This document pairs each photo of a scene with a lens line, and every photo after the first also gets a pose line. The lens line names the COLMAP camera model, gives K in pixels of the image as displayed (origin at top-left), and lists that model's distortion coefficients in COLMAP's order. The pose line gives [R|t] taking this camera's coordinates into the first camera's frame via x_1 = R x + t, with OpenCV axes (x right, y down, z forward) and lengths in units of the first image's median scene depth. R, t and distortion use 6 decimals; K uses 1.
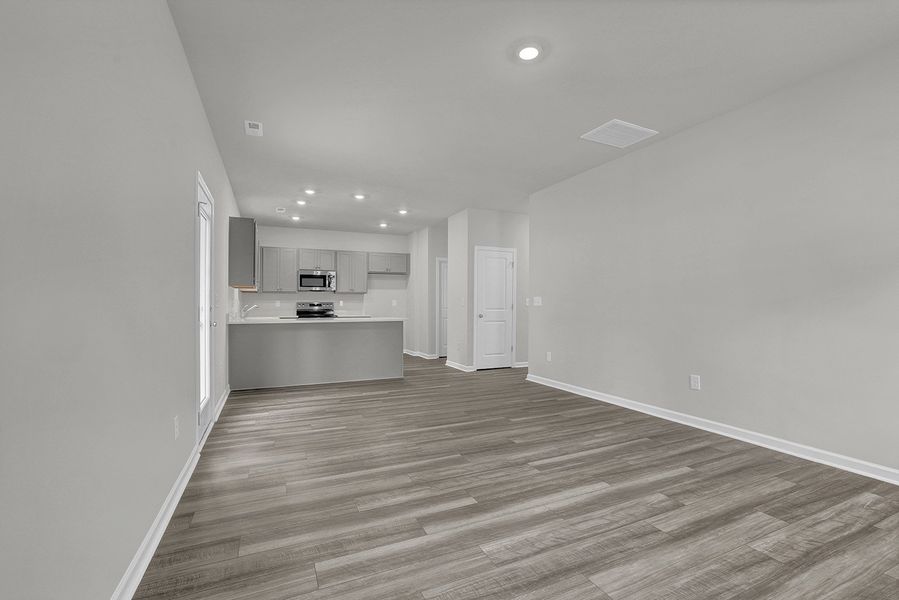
lens RADIAL K [[397.9, 0, 451.9], [0, 397.9, 304.6], [0, 0, 1]] dist [-0.047241, 0.020111]
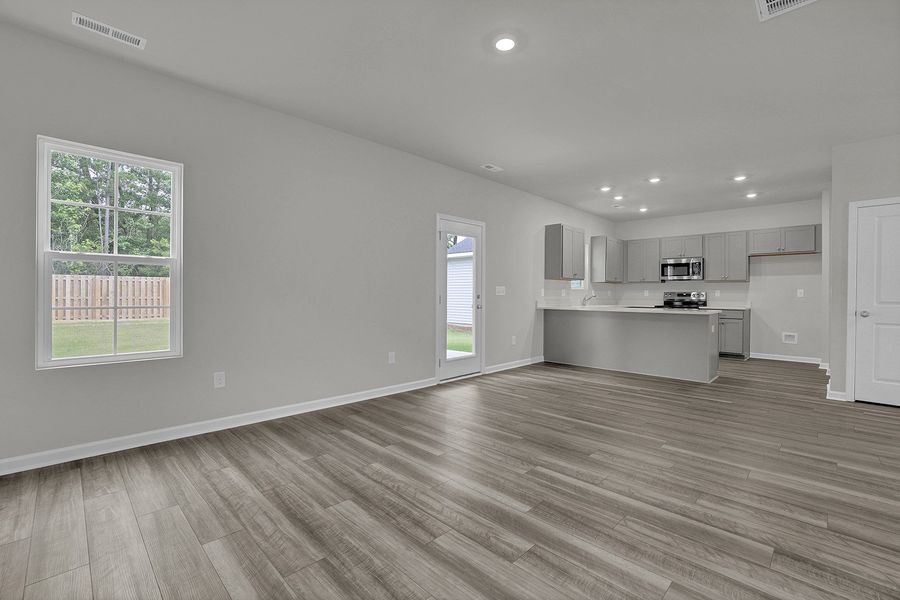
lens RADIAL K [[392.2, 0, 450.0], [0, 392.2, 300.0], [0, 0, 1]] dist [-0.051229, 0.019273]
pose [[0.353145, 0.017431, -0.935406, 0.774308], [-0.004800, 0.999847, 0.016820, 0.000003], [0.935556, -0.001450, 0.353175, 0.393818]]
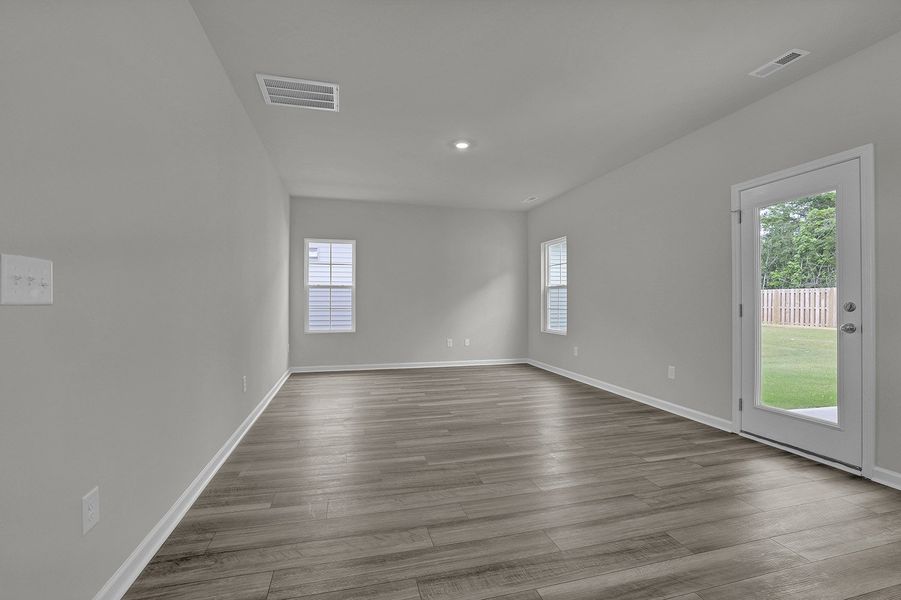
lens RADIAL K [[392.7, 0, 450.5], [0, 392.7, 300.0], [0, 0, 1]] dist [-0.051229, 0.019273]
pose [[-0.986615, 0.001059, 0.163063, -0.017836], [-0.000664, 0.999945, -0.010512, 0.007861], [-0.163066, -0.010479, -0.986560, 1.902778]]
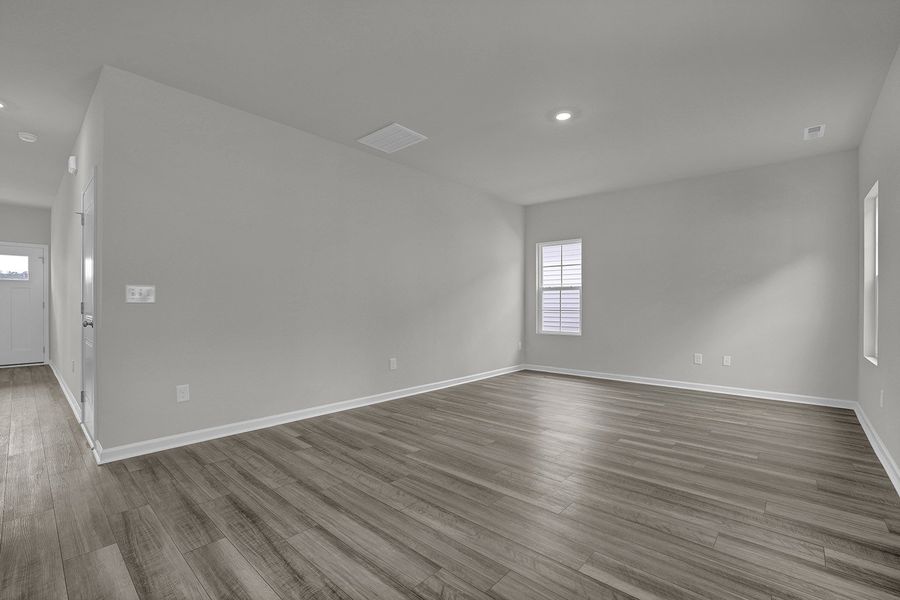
lens RADIAL K [[398.4, 0, 452.4], [0, 398.4, 304.6], [0, 0, 1]] dist [-0.047241, 0.020111]
pose [[-0.405006, 0.000517, 0.914314, -0.652566], [-0.004805, 0.999985, -0.002694, 0.009533], [-0.914302, -0.005485, -0.404997, 1.394416]]
